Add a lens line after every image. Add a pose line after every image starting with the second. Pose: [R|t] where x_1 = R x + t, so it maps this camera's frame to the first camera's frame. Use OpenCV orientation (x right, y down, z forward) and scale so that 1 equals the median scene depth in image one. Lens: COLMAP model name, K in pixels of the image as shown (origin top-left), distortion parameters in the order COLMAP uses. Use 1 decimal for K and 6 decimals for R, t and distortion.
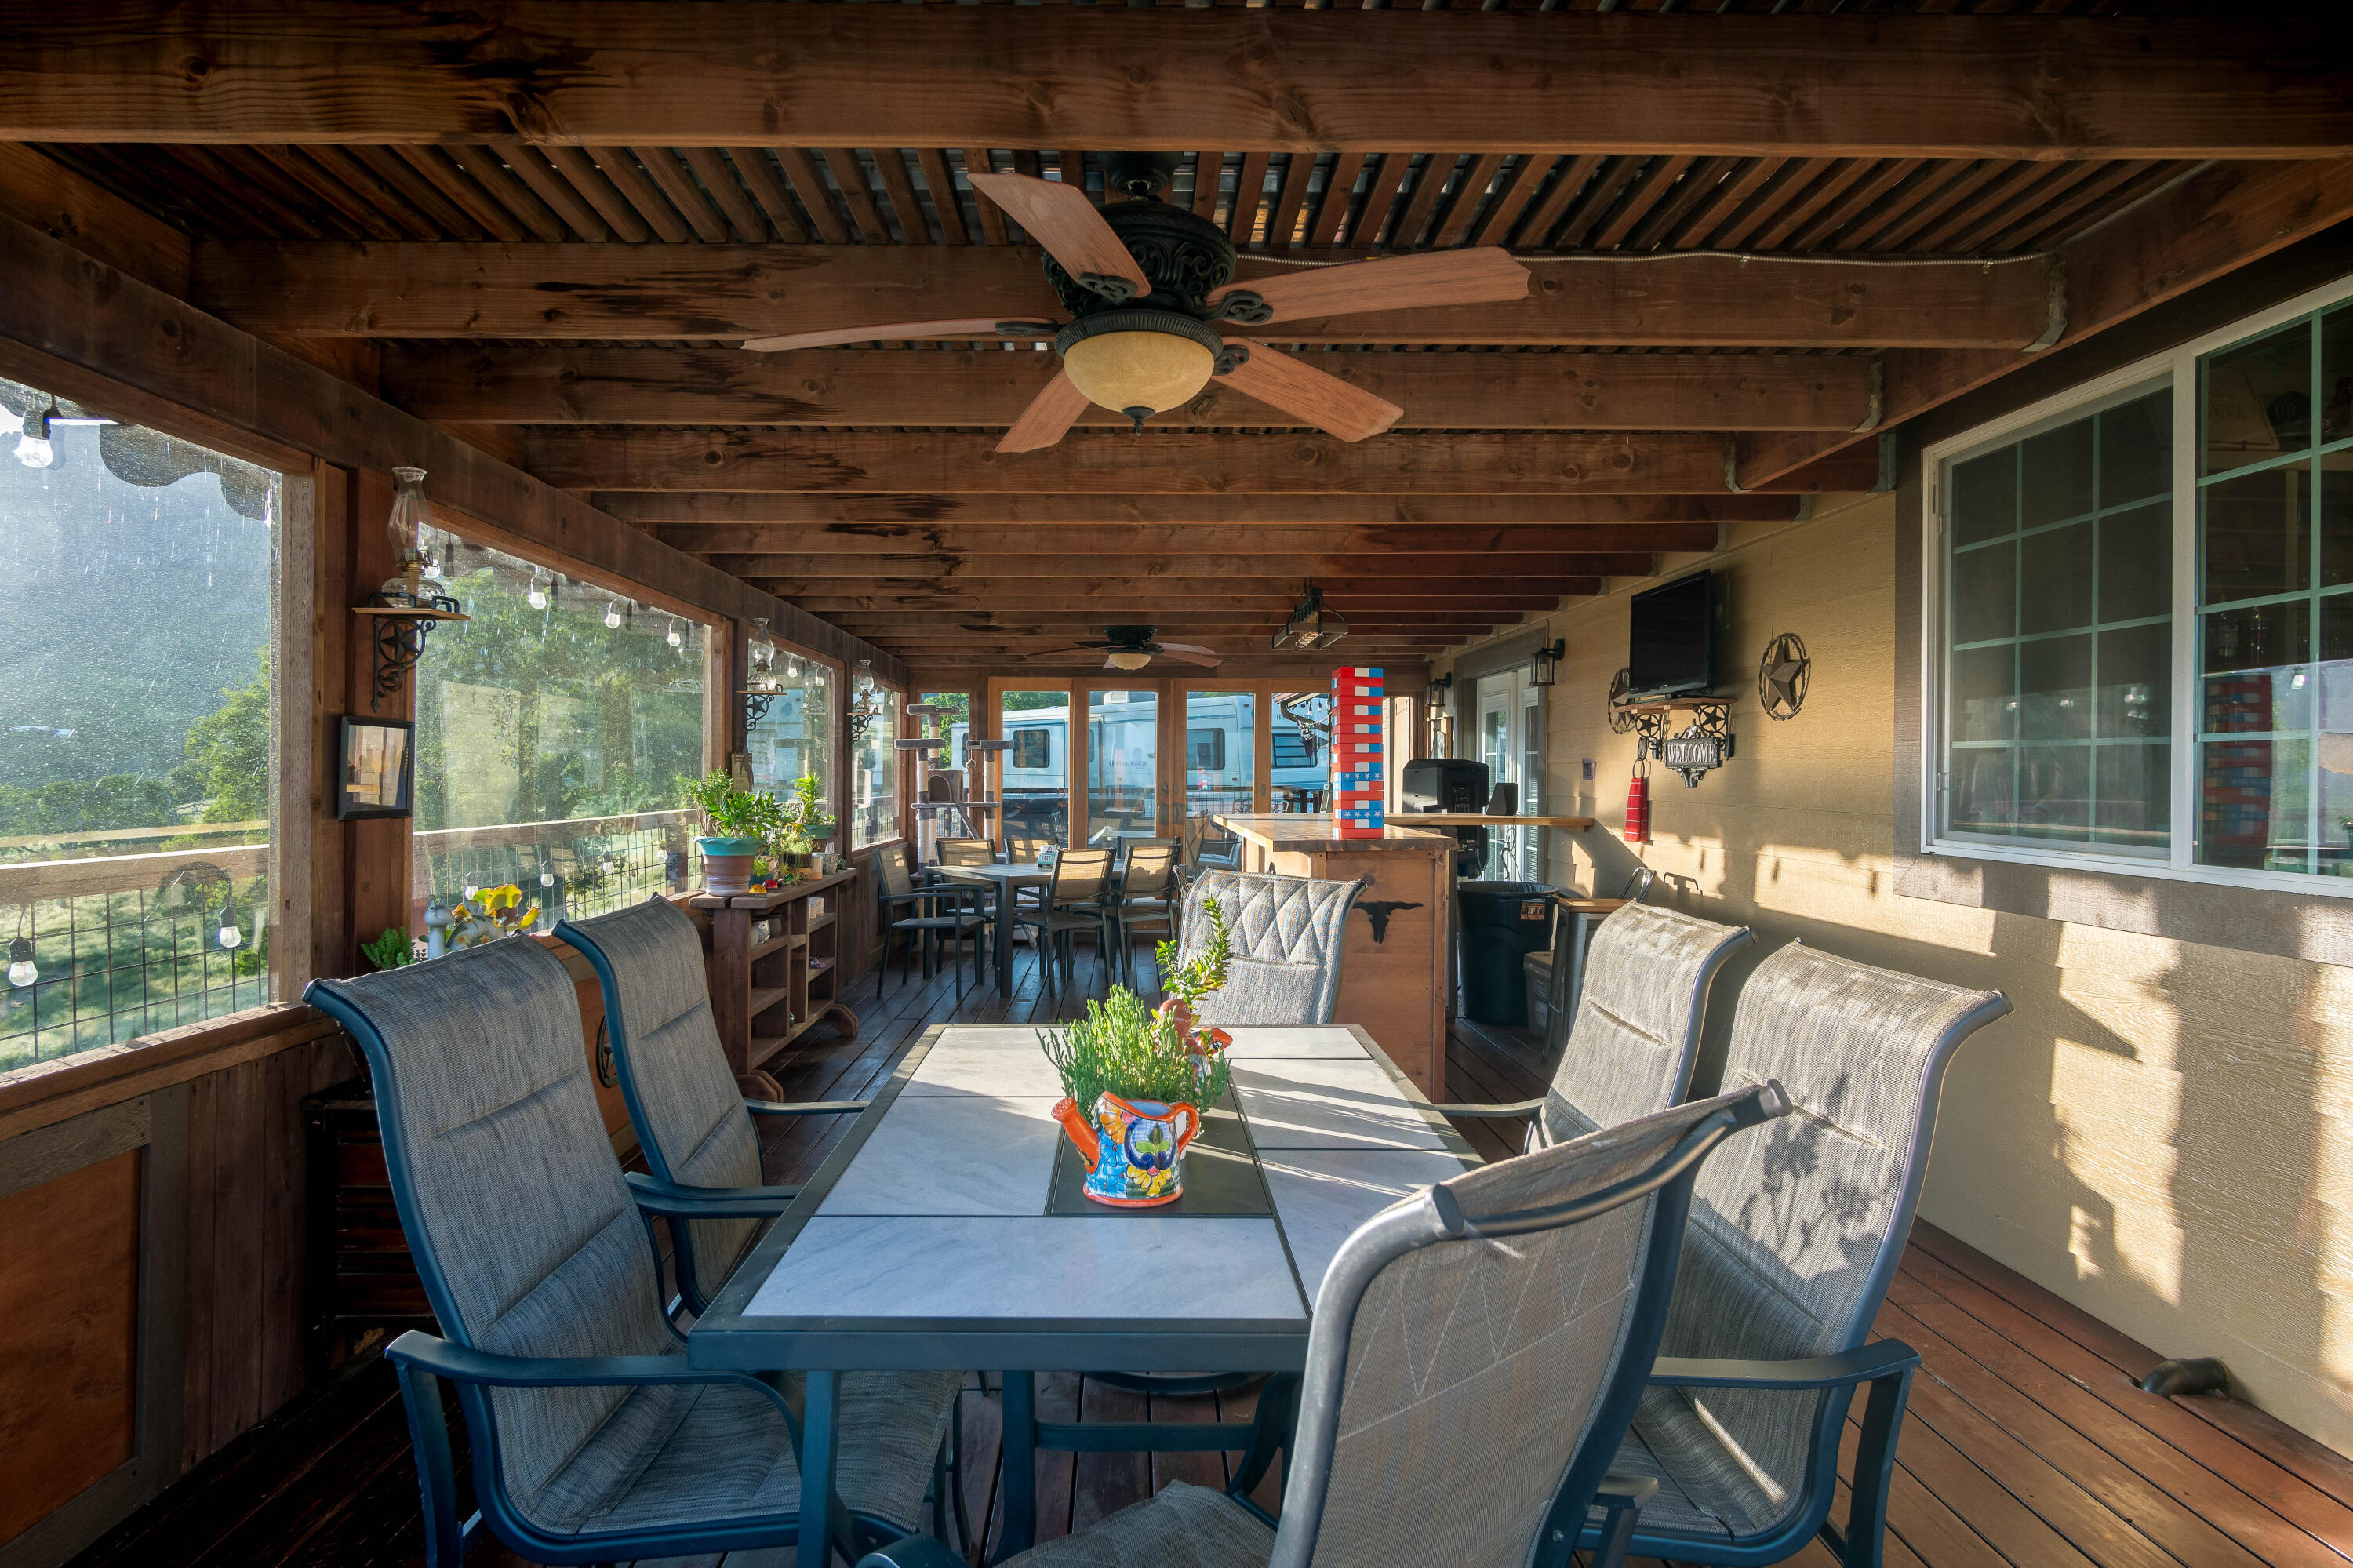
lens RADIAL K [[1256.7, 0, 1142.4], [0, 1256.7, 782.3], [0, 0, 1]] dist [0.001039, 0.002692]
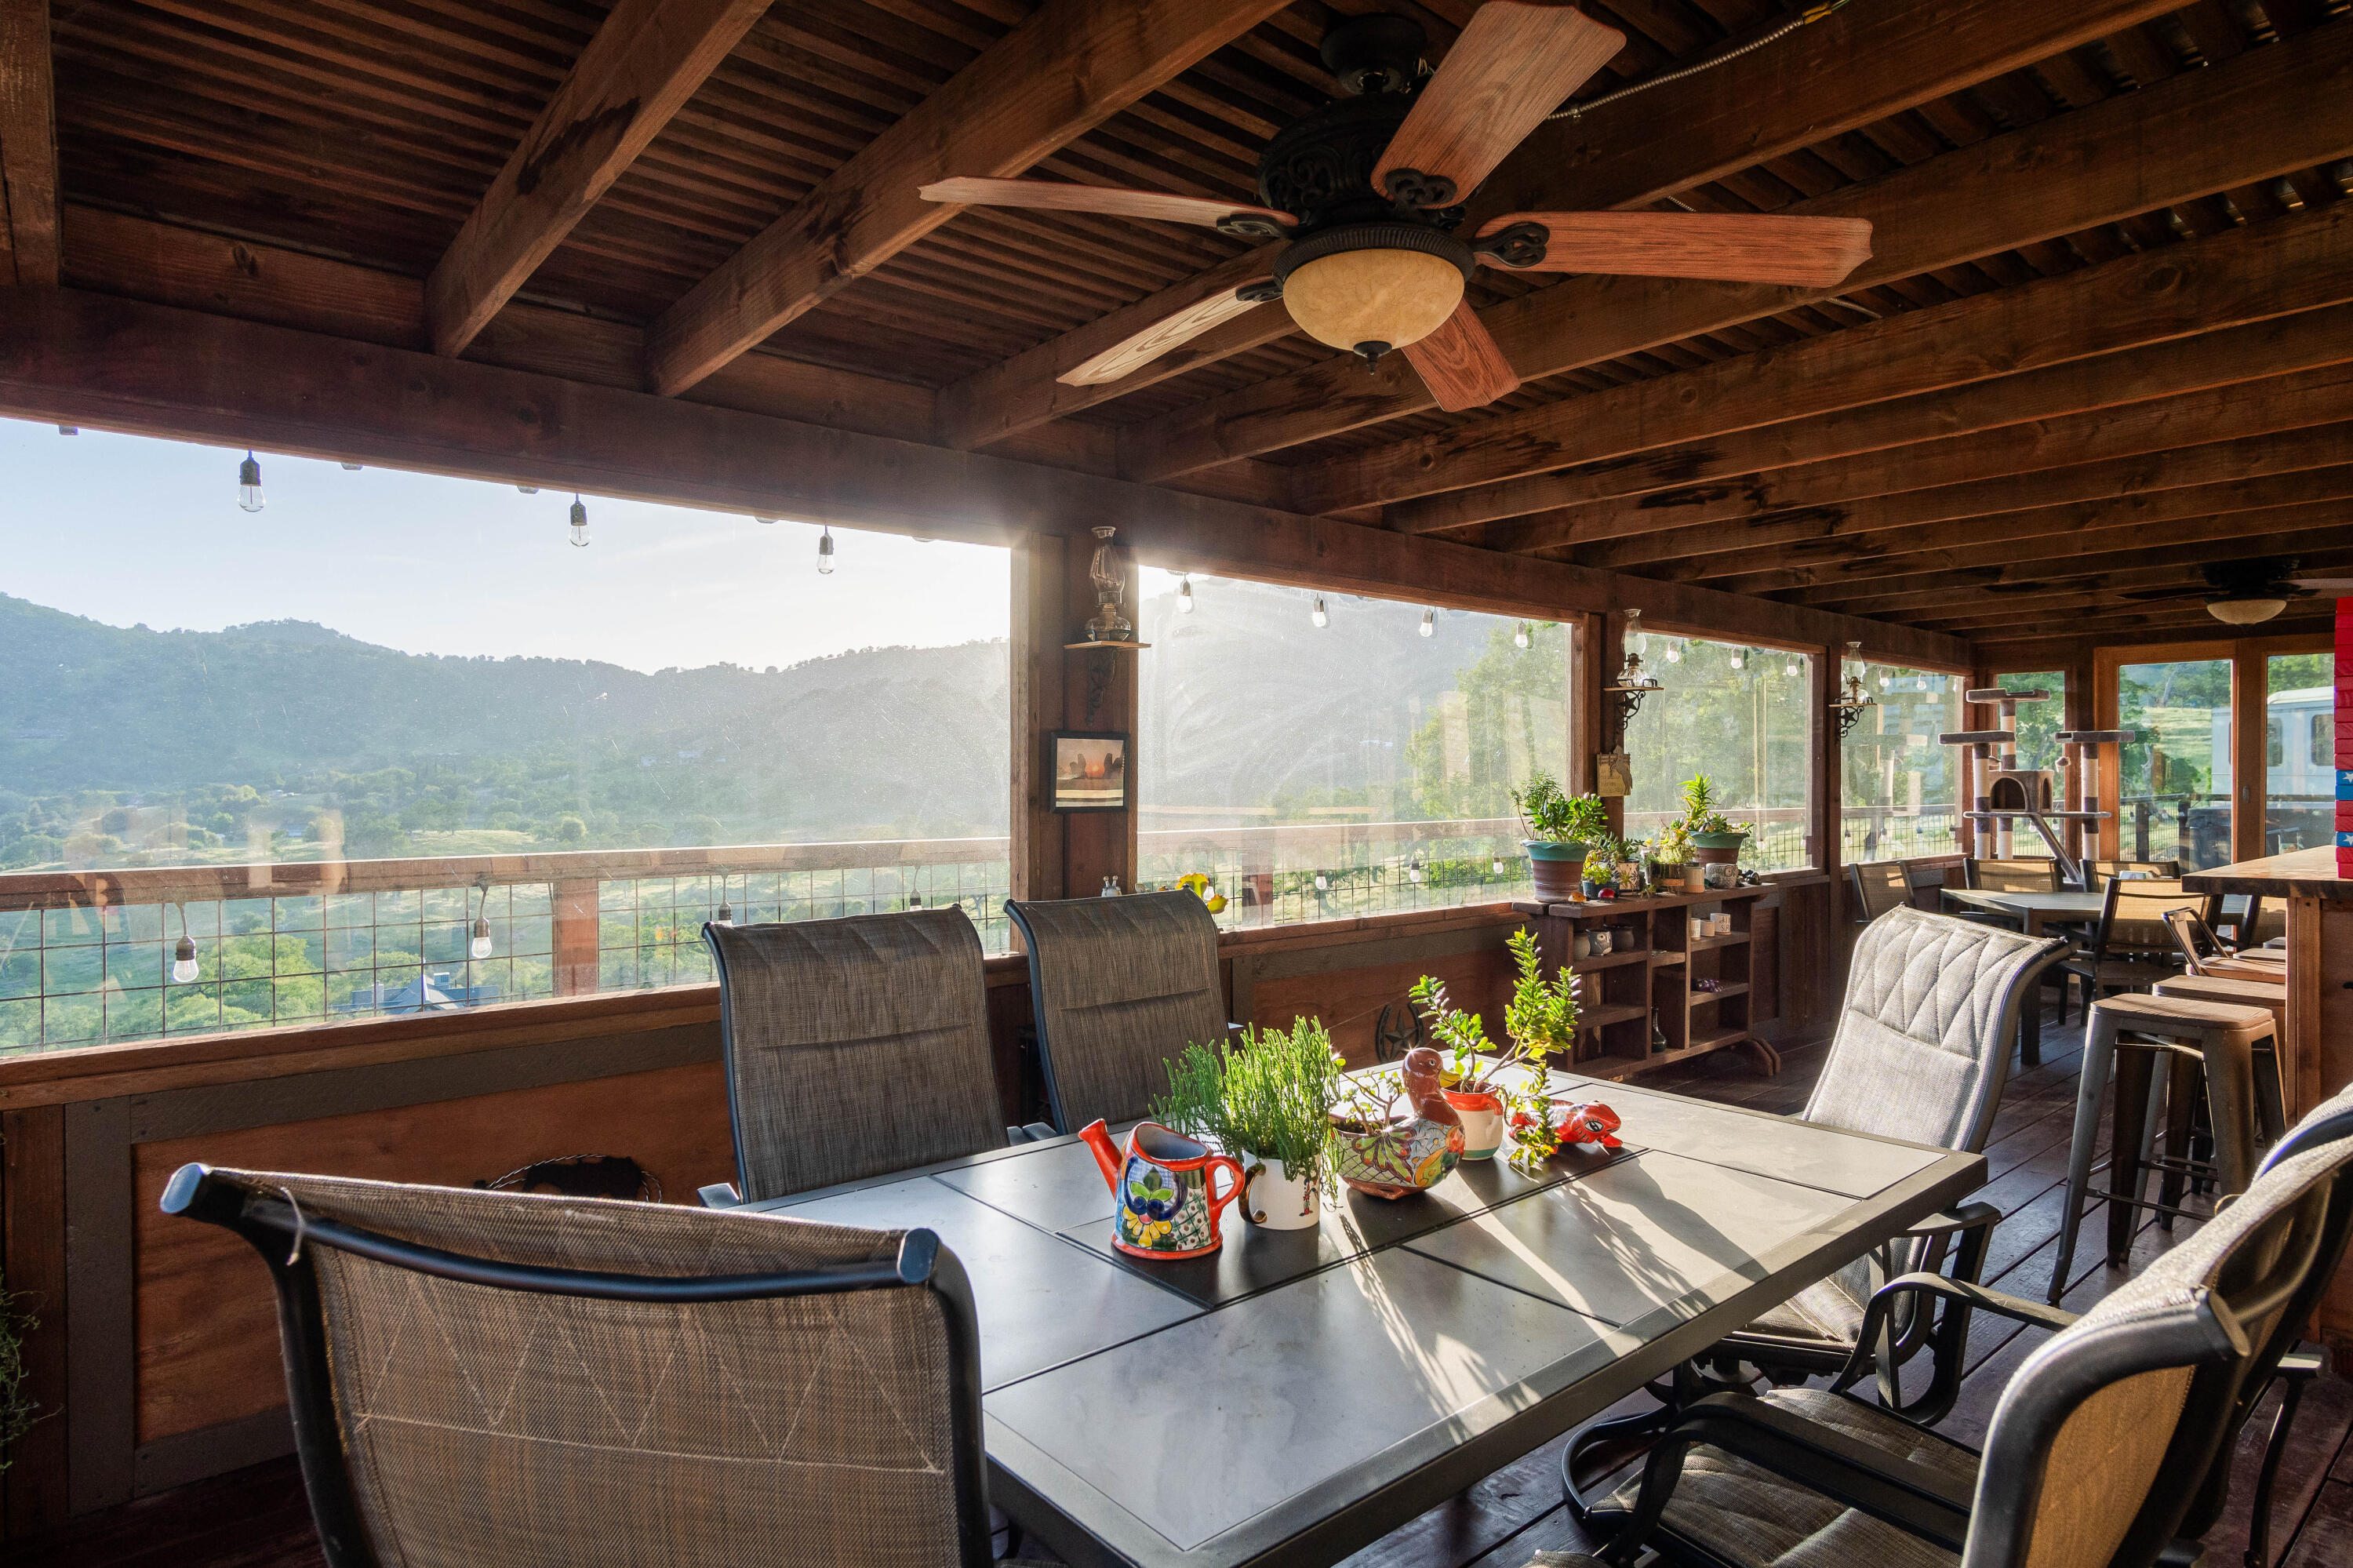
lens RADIAL K [[1287.0, 0, 1179.0], [0, 1287.0, 787.7], [0, 0, 1]] dist [0.002392, 0.004823]
pose [[0.643162, 0.004230, -0.765719, 0.390131], [-0.002444, 0.999991, 0.003471, -0.000631], [0.765726, -0.000361, 0.643166, 0.230518]]
